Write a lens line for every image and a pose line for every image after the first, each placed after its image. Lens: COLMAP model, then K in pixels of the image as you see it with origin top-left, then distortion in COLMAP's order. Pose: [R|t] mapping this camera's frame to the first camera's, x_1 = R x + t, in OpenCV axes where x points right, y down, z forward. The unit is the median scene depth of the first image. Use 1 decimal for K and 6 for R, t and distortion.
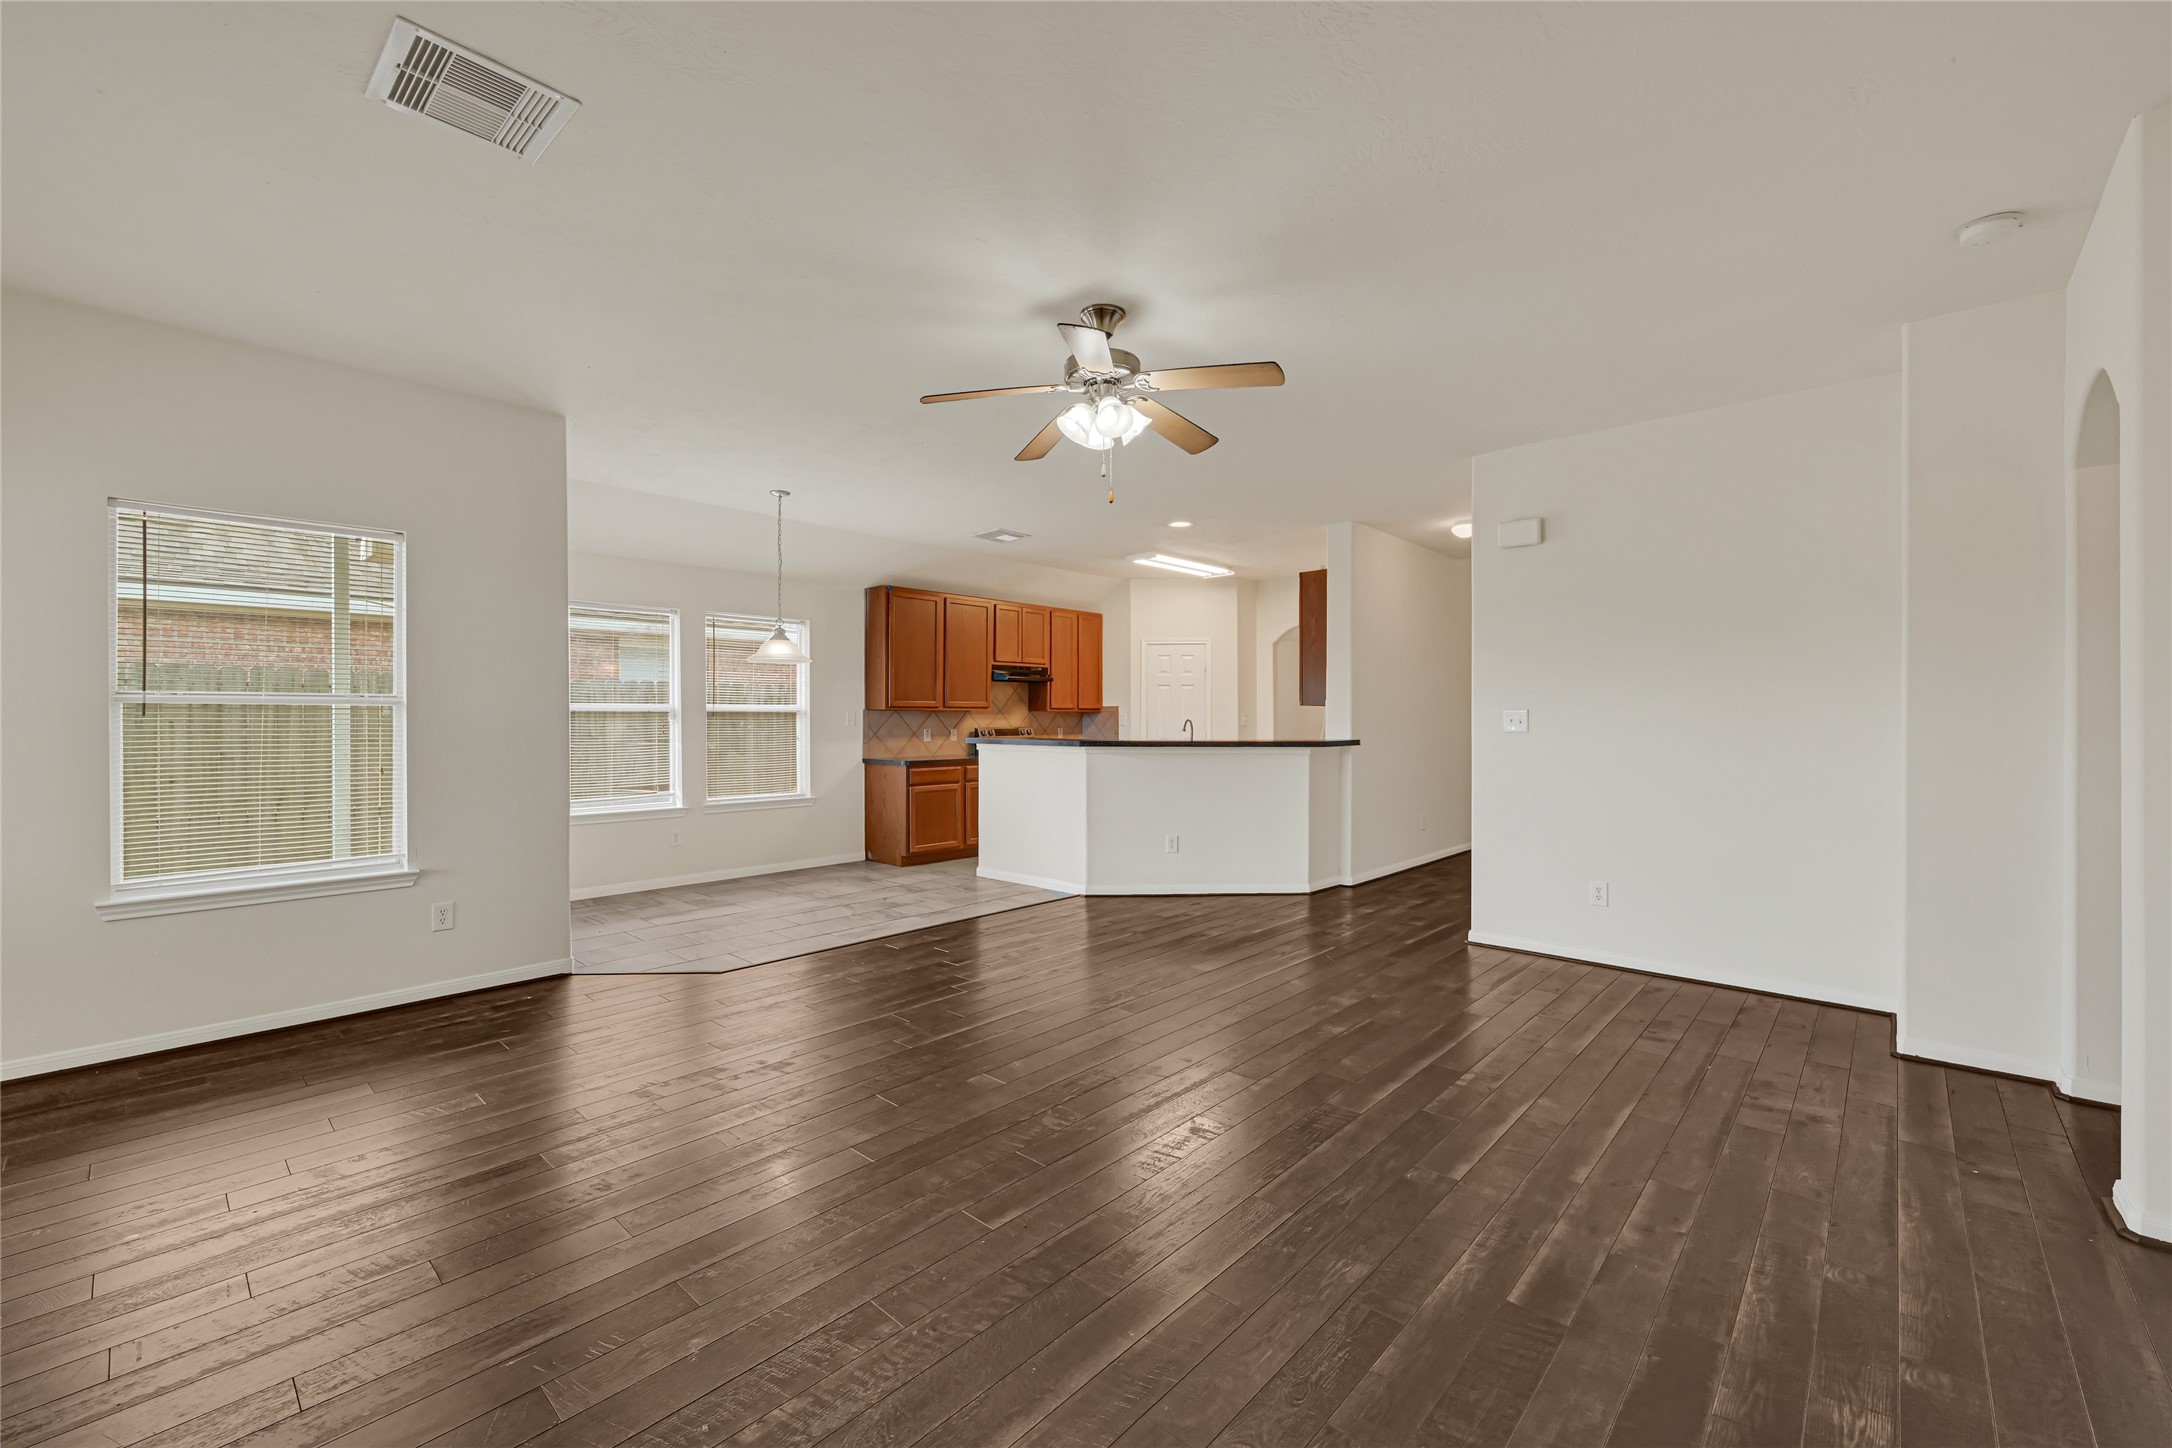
lens RADIAL K [[878.6, 0, 1083.7], [0, 878.6, 709.1], [0, 0, 1]] dist [-0.000175, 0.000467]
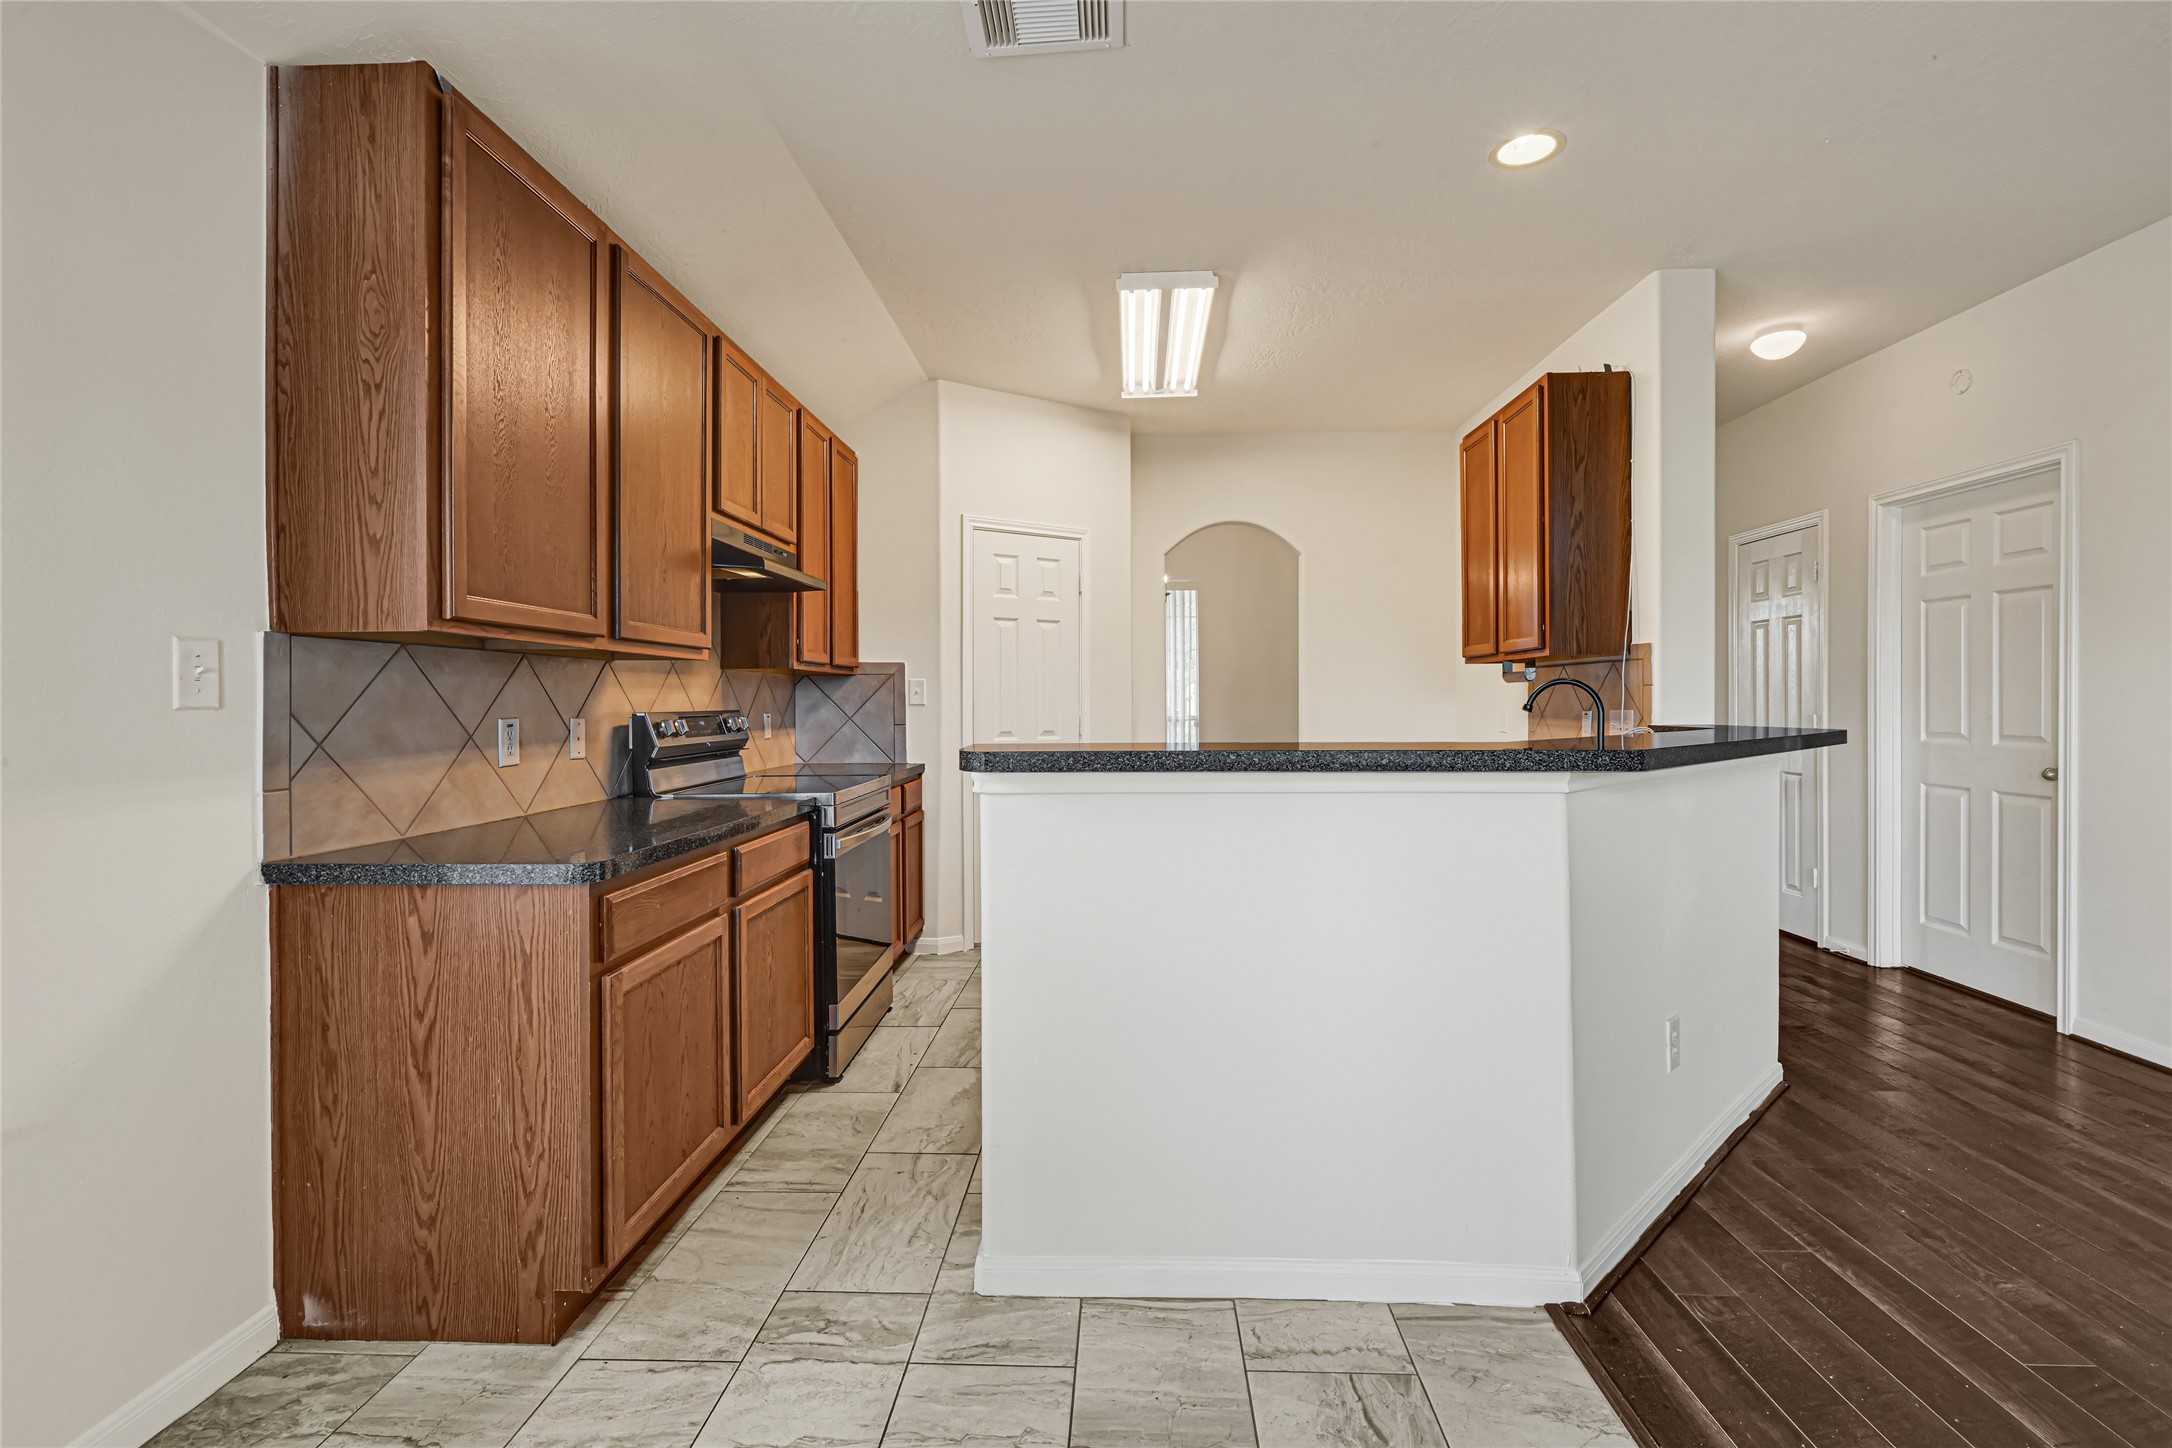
lens RADIAL K [[962.7, 0, 1088.6], [0, 962.7, 701.0], [0, 0, 1]] dist [0.000374, 0.000059]
pose [[0.761745, -0.003847, 0.647866, -0.249319], [-0.000947, 0.999975, 0.007051, 0.015483], [-0.647876, -0.005985, 0.761722, 0.694658]]
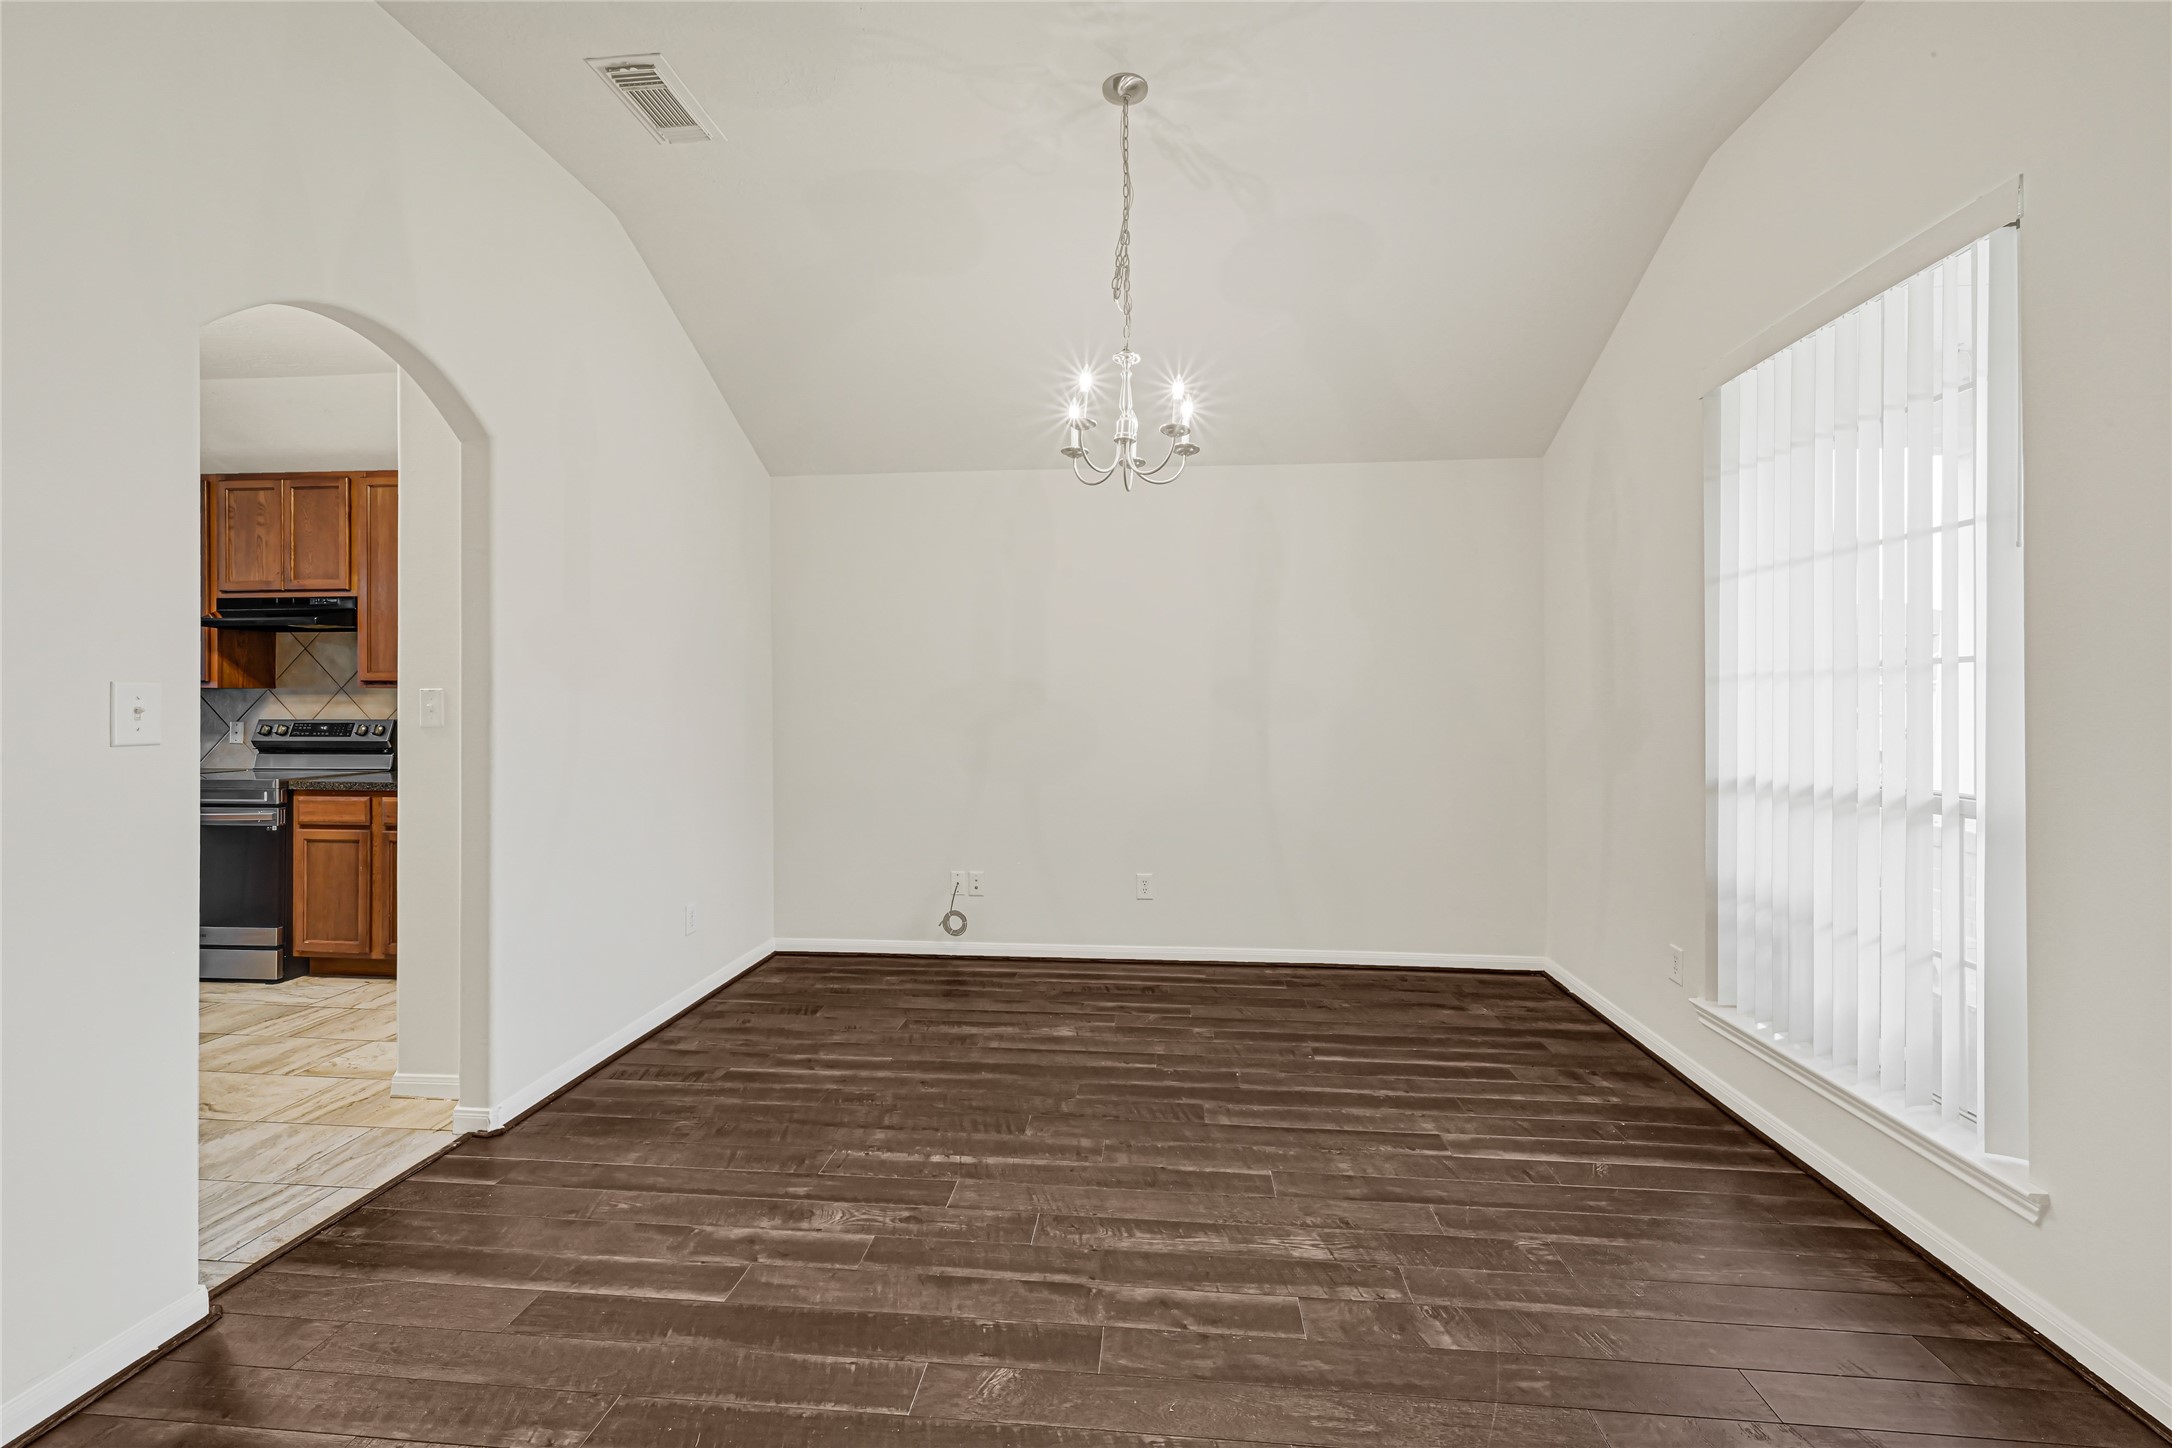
lens RADIAL K [[870.6, 0, 1092.7], [0, 870.6, 696.3], [0, 0, 1]] dist [0.000087, -0.000198]
pose [[0.611450, -0.002761, -0.791278, 0.671785], [0.007360, 0.999970, 0.002198, 0.010346], [0.791249, -0.007168, 0.611453, 1.193228]]
